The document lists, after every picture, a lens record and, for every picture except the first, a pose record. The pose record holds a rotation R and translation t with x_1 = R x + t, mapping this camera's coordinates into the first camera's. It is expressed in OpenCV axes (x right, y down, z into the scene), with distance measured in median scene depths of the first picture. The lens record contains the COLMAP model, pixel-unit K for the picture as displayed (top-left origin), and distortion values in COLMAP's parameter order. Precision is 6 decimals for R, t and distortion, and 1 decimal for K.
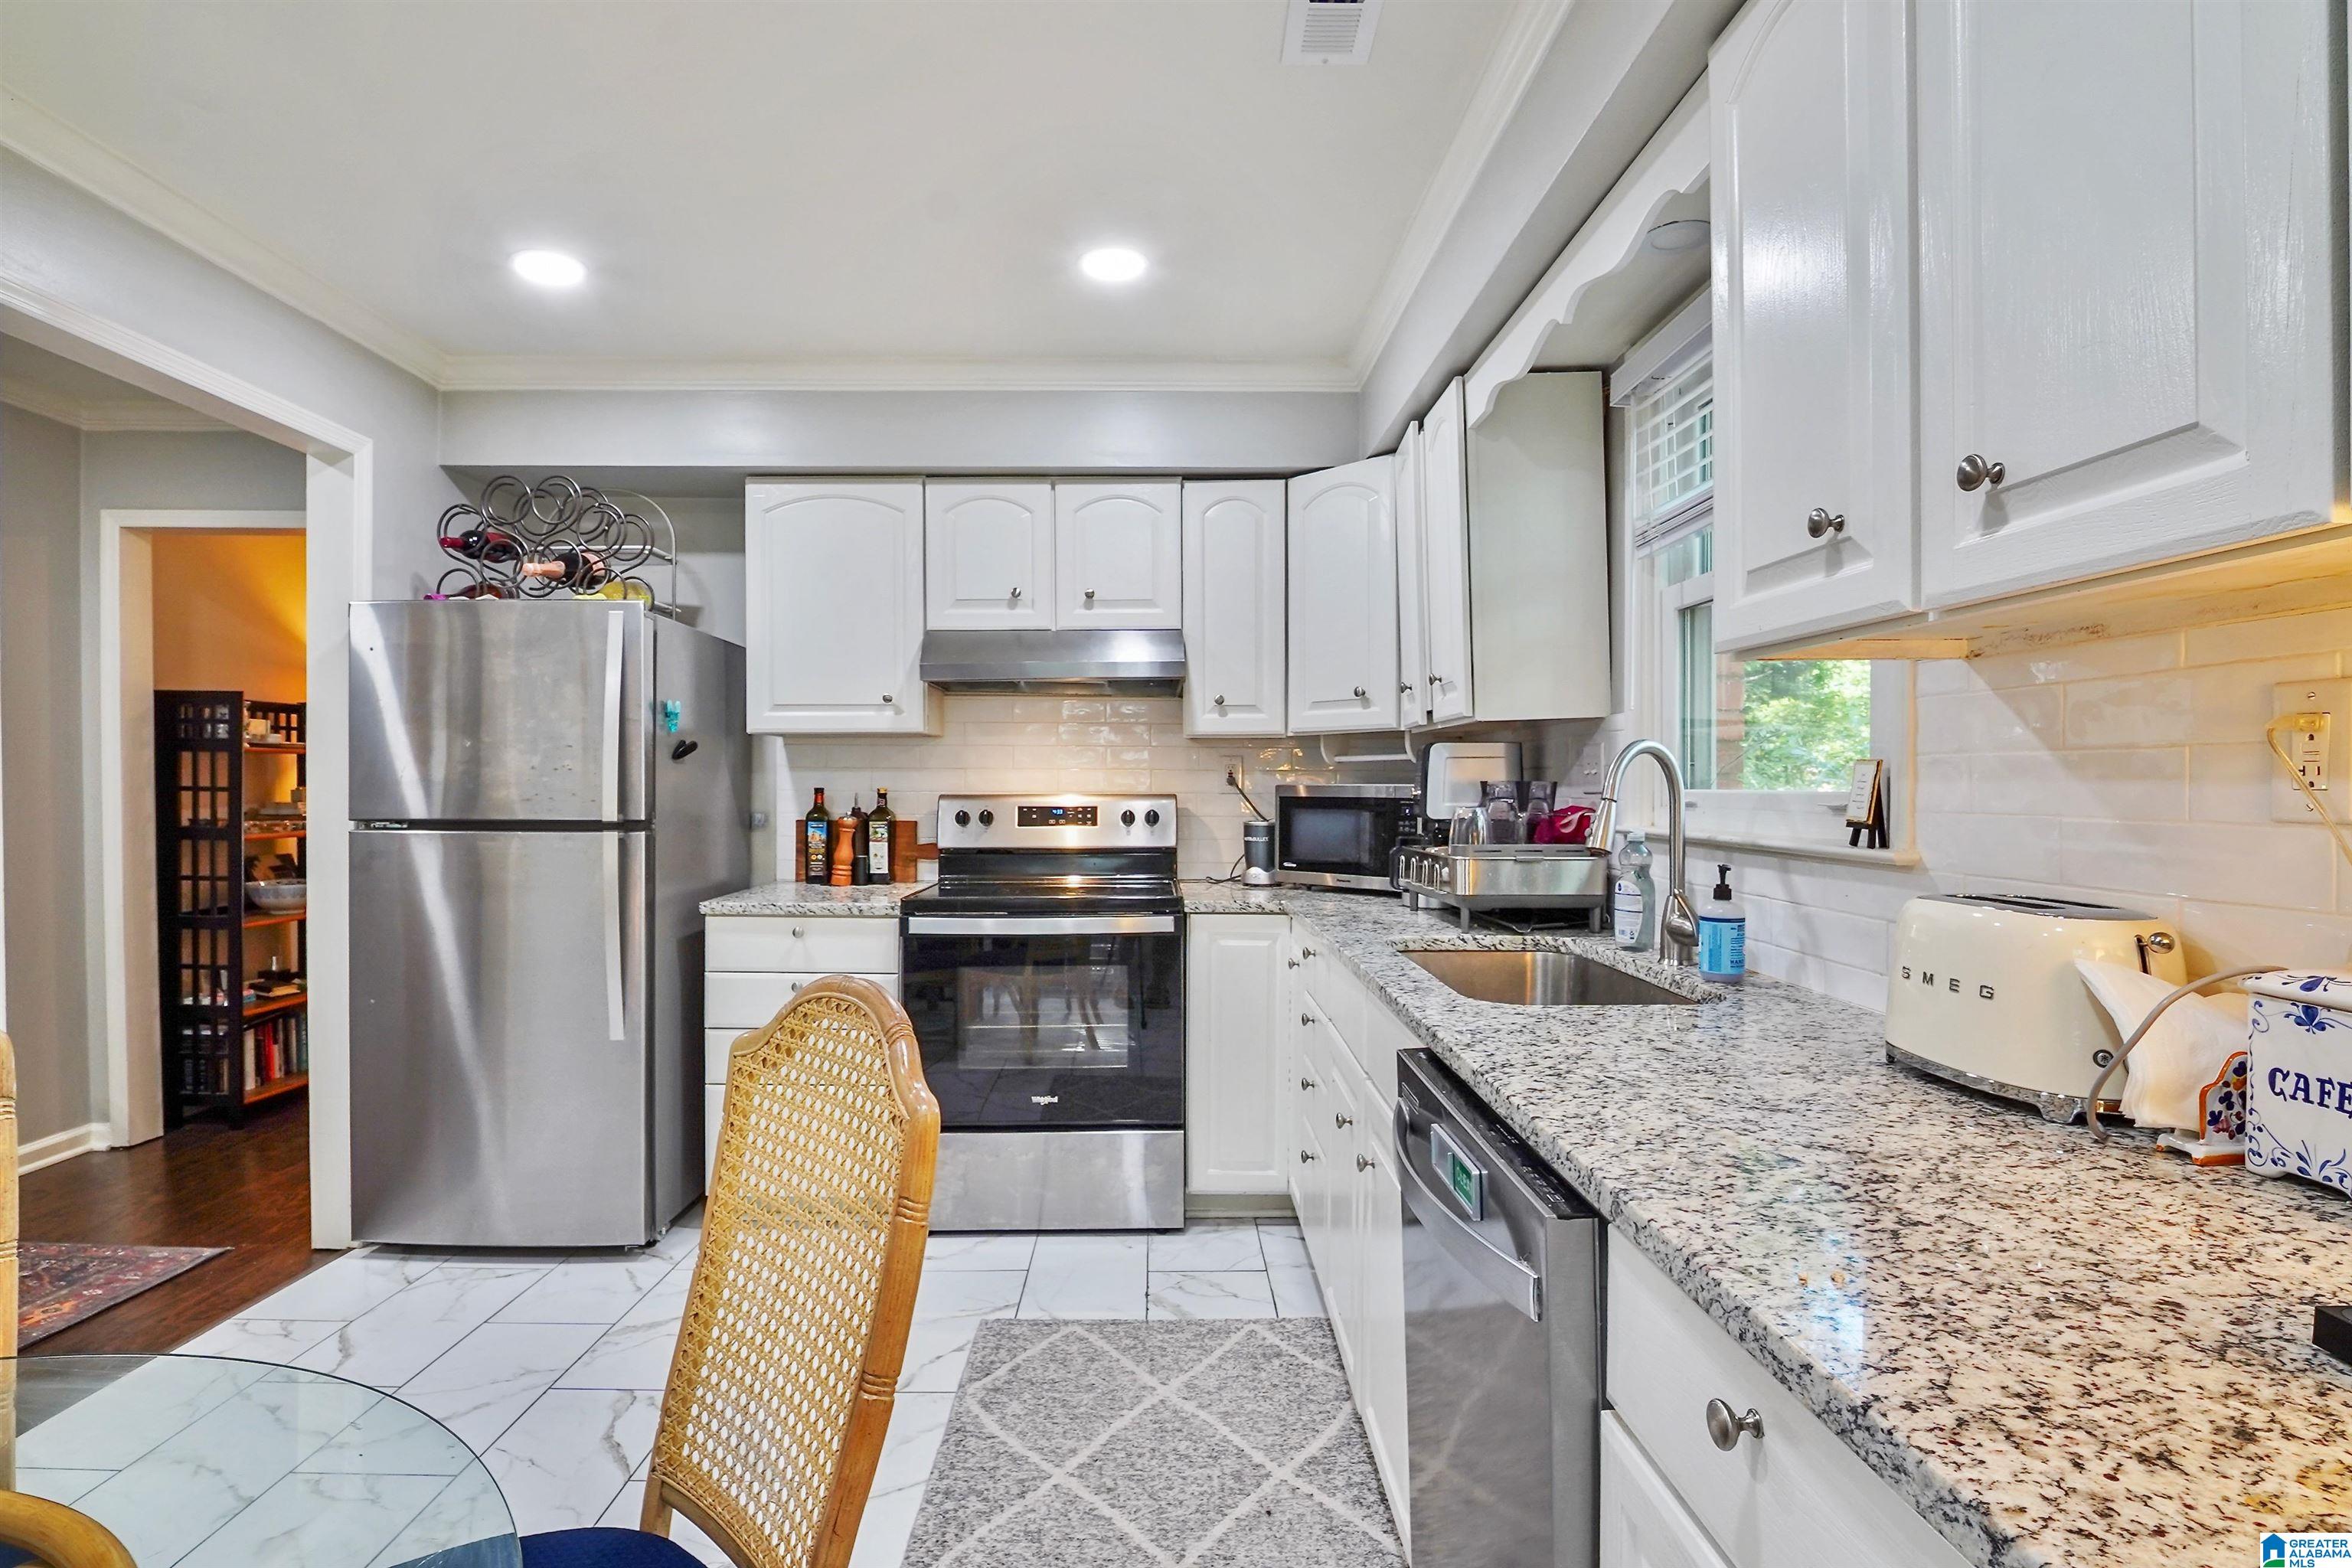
lens RADIAL K [[1170.6, 0, 1181.2], [0, 1170.6, 794.0], [0, 0, 1]] dist [-0.020047, -0.003783]
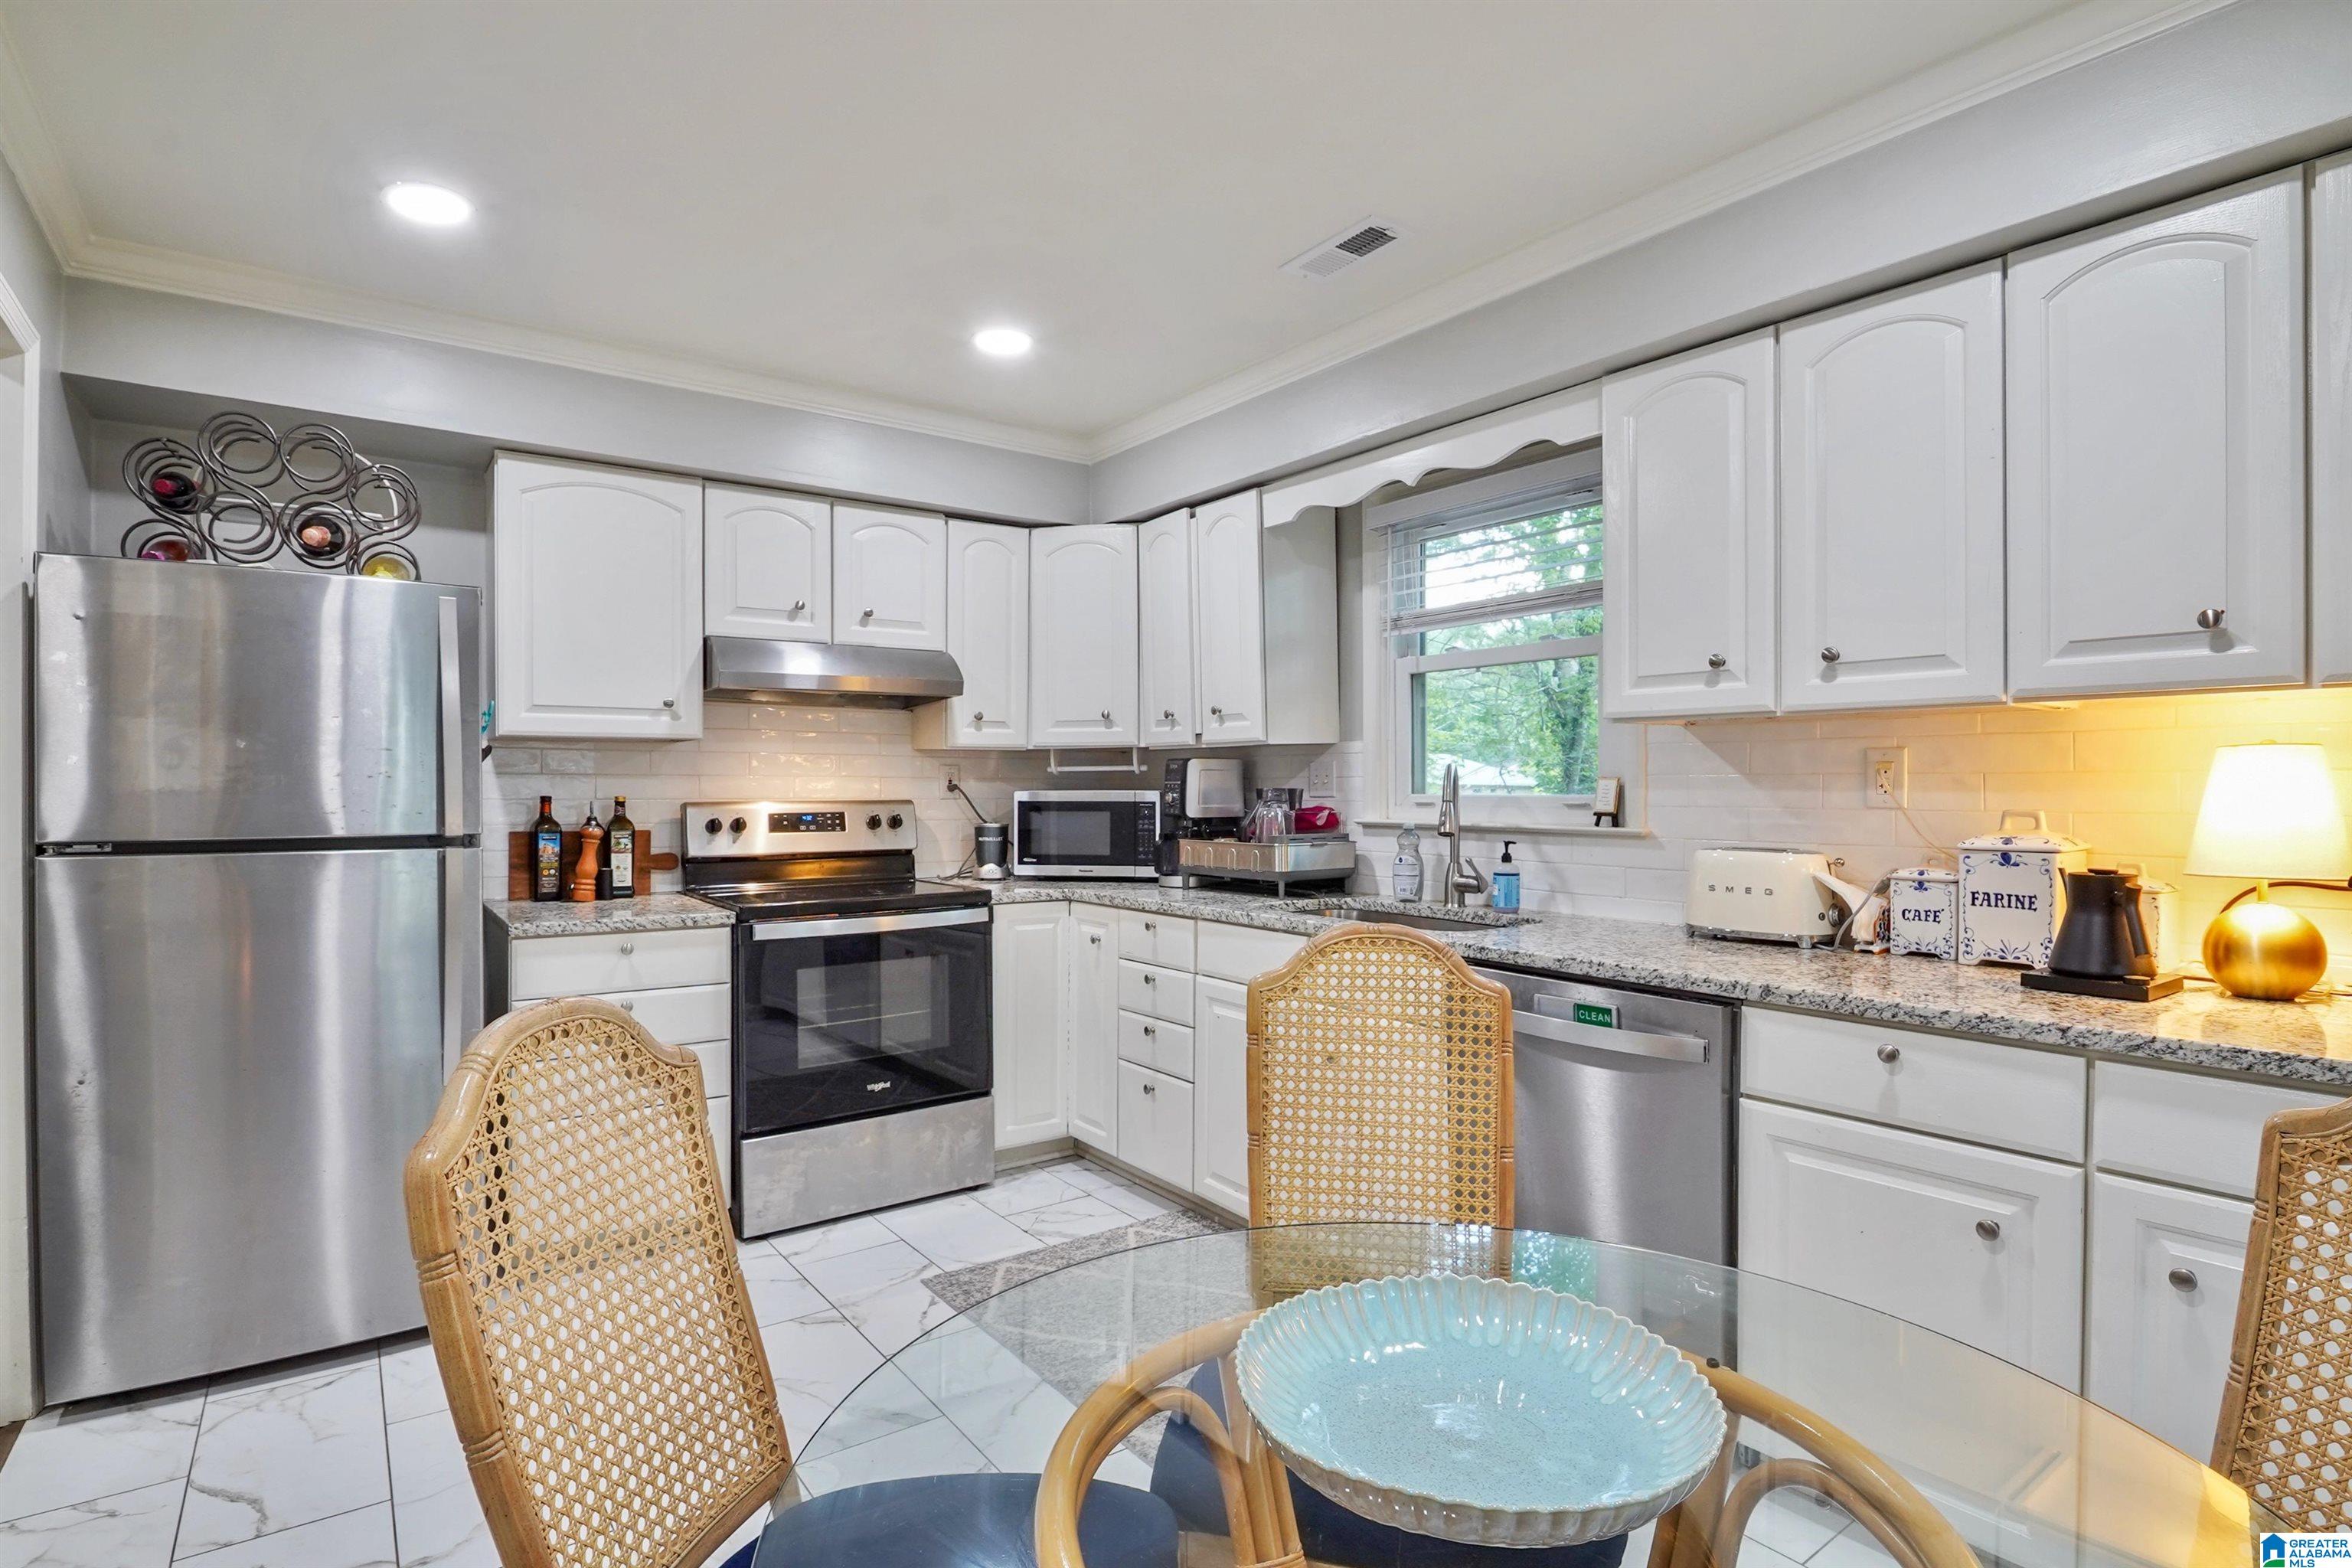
lens RADIAL K [[1170.6, 0, 1167.1], [0, 1170.6, 787.3], [0, 0, 1]] dist [-0.020047, -0.003783]
pose [[0.811638, -0.002185, 0.584156, -0.497574], [0.006714, 0.999962, -0.005587, -0.004342], [-0.584122, 0.008457, 0.811622, -0.023892]]
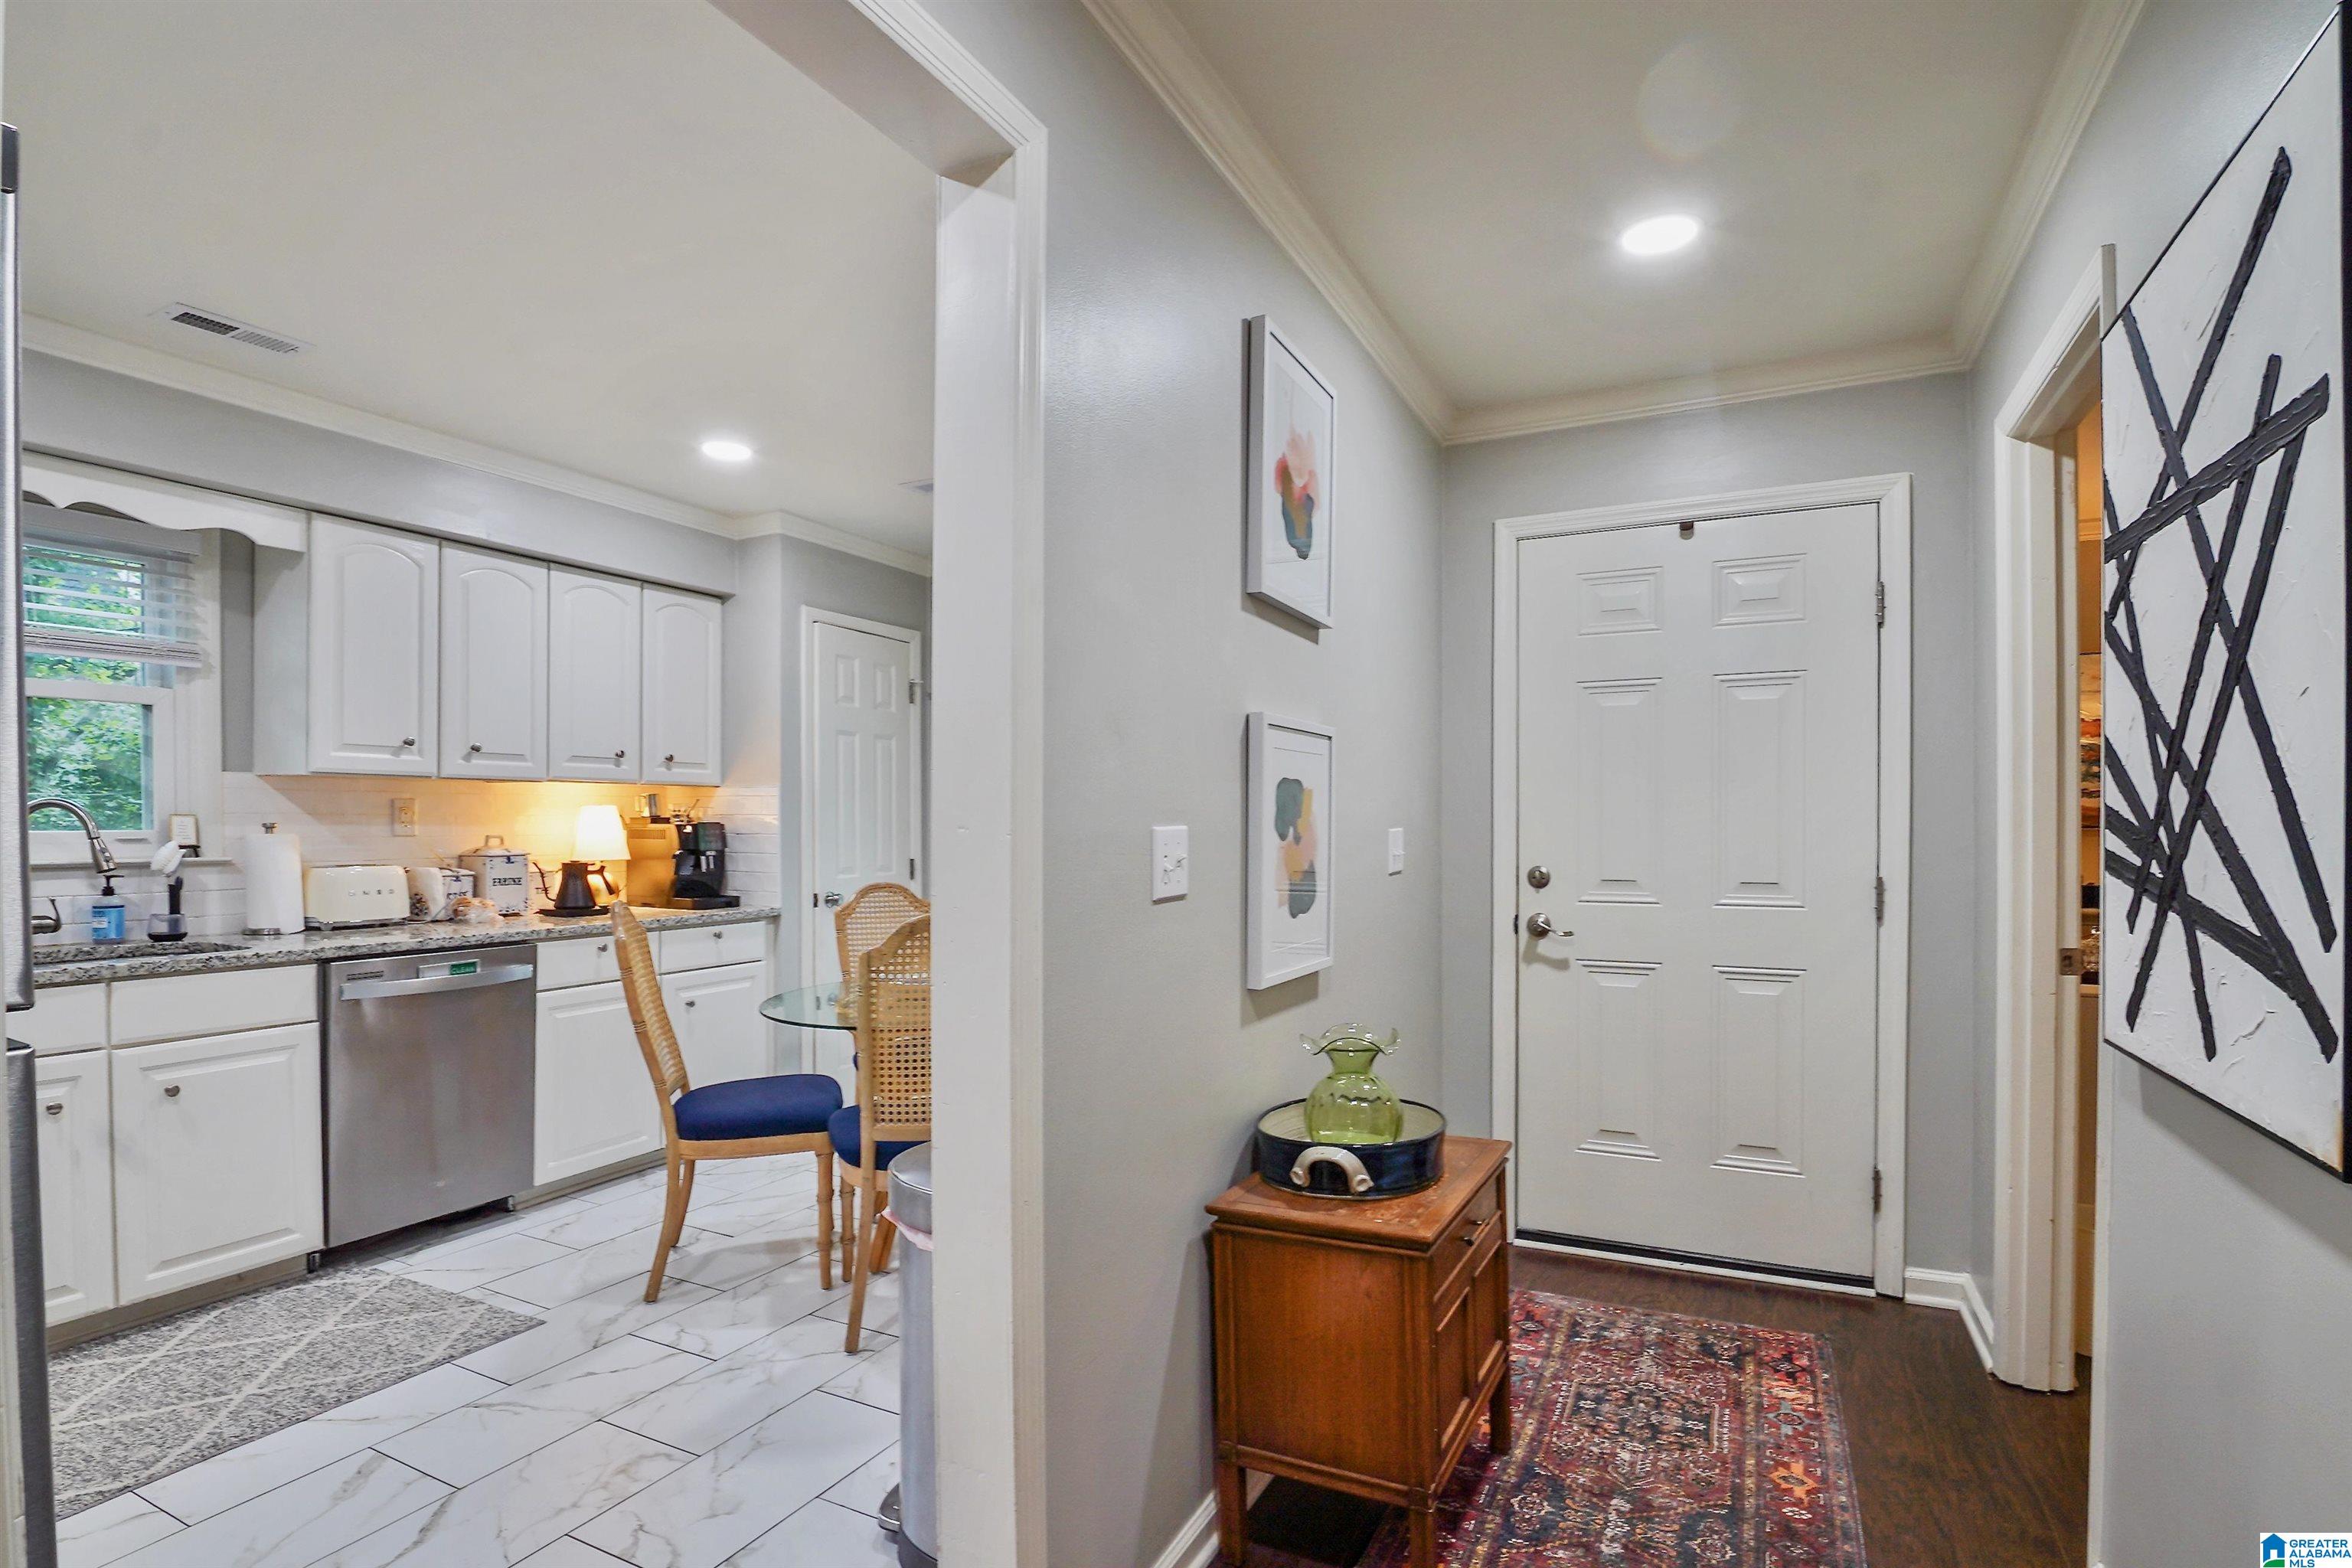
lens RADIAL K [[1170.6, 0, 1169.9], [0, 1170.6, 805.6], [0, 0, 1]] dist [-0.020047, -0.003783]
pose [[-0.895515, 0.005055, 0.445003, -0.943799], [0.003754, 0.999986, -0.003805, -0.016023], [-0.445016, -0.001737, -0.895521, 1.034746]]
